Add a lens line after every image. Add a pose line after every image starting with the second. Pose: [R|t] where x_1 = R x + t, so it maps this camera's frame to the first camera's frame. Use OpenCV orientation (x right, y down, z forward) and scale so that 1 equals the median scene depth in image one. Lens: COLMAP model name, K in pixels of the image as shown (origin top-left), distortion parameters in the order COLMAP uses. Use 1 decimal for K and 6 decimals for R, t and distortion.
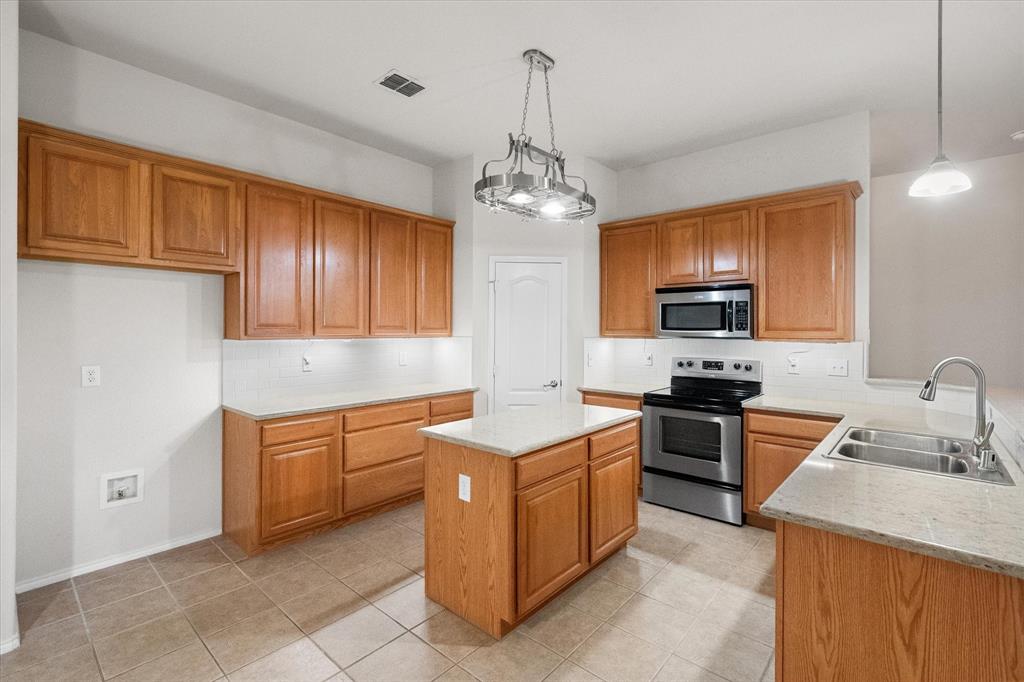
lens RADIAL K [[459.5, 0, 515.8], [0, 459.5, 329.5], [0, 0, 1]] dist [0.000521, 0.000154]
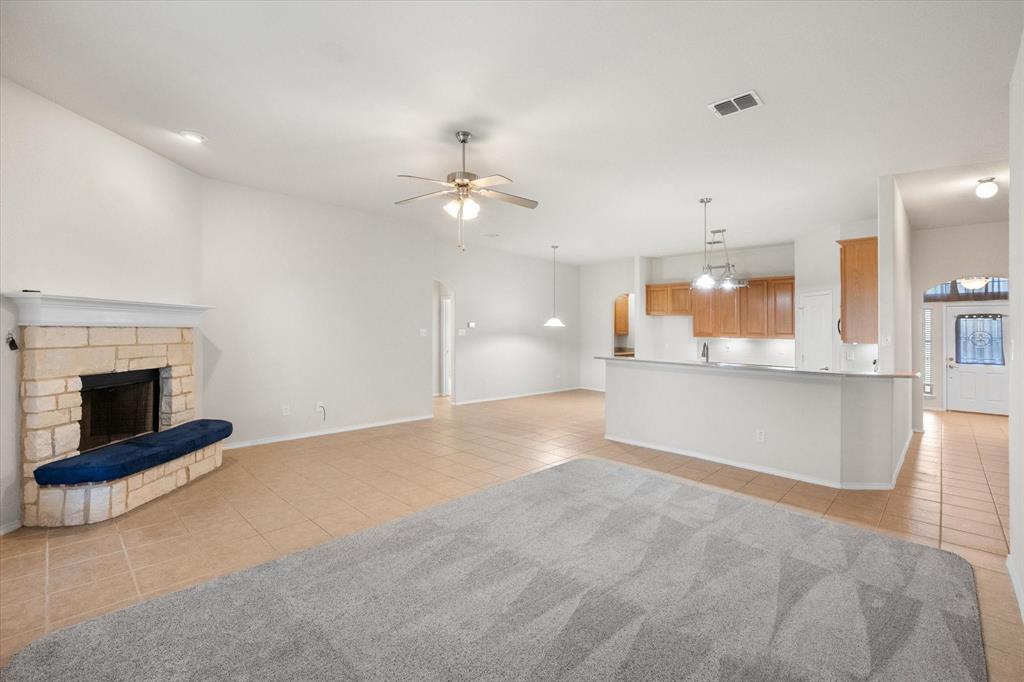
lens RADIAL K [[449.8, 0, 515.9], [0, 449.8, 336.1], [0, 0, 1]] dist [0.003244, 0.000080]
pose [[-0.040763, 0.005360, -0.999154, 2.615025], [-0.019300, 0.999795, 0.006151, 0.022734], [0.998982, 0.019535, -0.040652, -0.047636]]
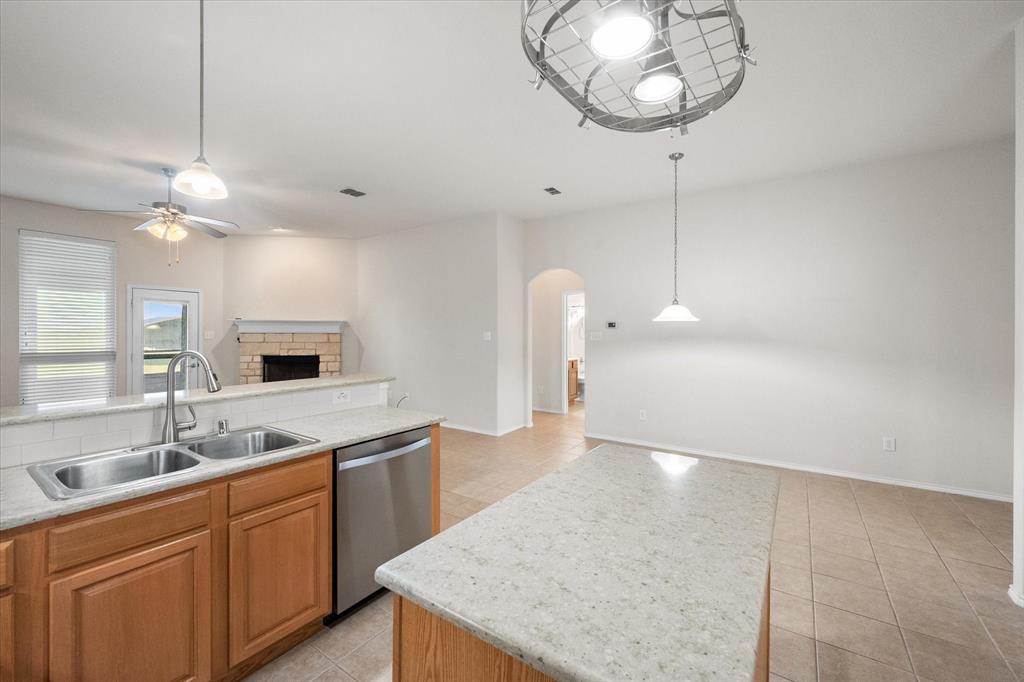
lens RADIAL K [[417.0, 0, 510.8], [0, 417.0, 332.5], [0, 0, 1]] dist [-0.000526, -0.000044]
pose [[-0.993419, -0.008540, -0.114218, 0.234777], [-0.008590, 0.999963, -0.000053, 0.009977], [0.114214, 0.000929, -0.993456, 1.395597]]
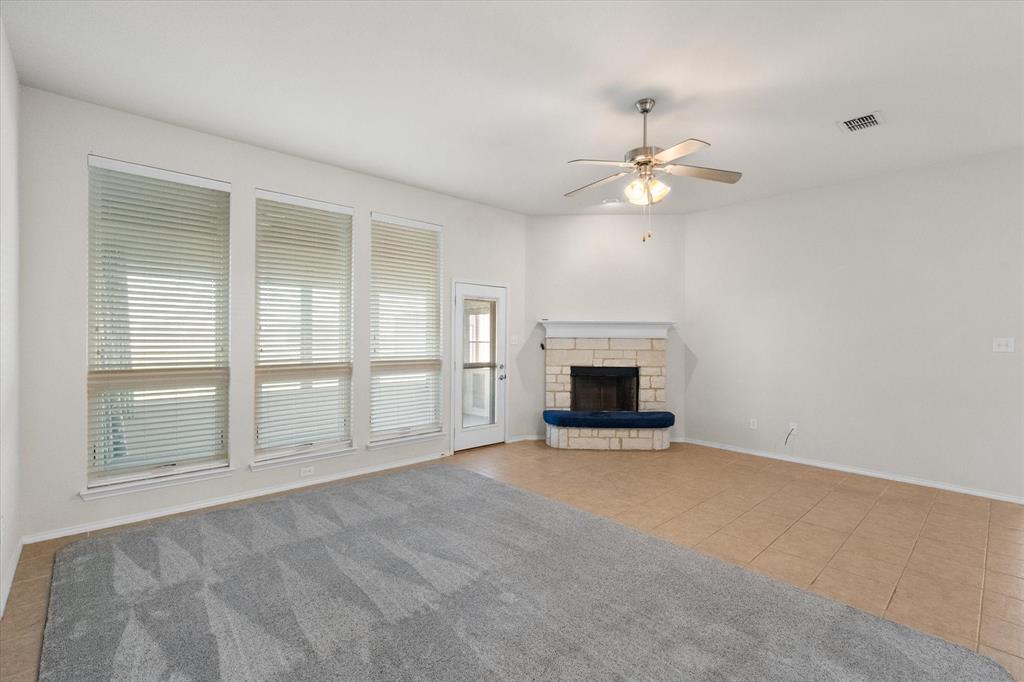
lens RADIAL K [[449.8, 0, 515.9], [0, 449.8, 336.1], [0, 0, 1]] dist [0.003244, 0.000080]
pose [[-0.995338, -0.012614, 0.095616, 1.500722], [-0.012756, 0.999918, -0.000874, 0.023086], [-0.095597, -0.002090, -0.995418, 0.890670]]
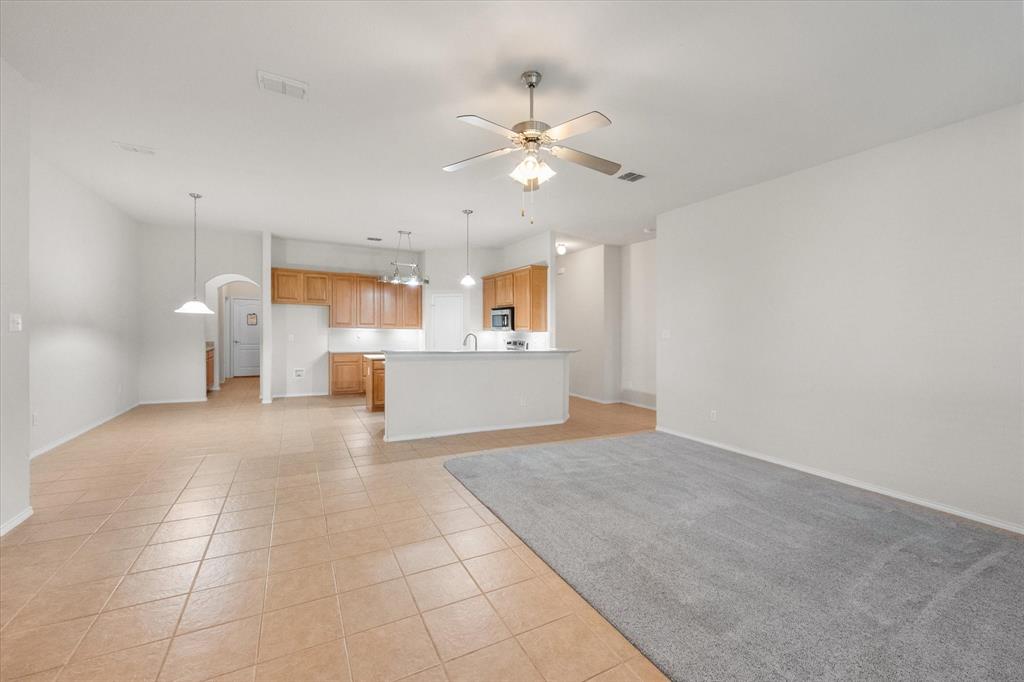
lens RADIAL K [[409.6, 0, 517.7], [0, 409.6, 342.0], [0, 0, 1]] dist [-0.000335, 0.000030]
pose [[0.937378, 0.024252, -0.347468, 1.600019], [-0.014893, 0.999451, 0.029580, 0.019580], [0.347994, -0.022553, 0.937225, -1.172352]]
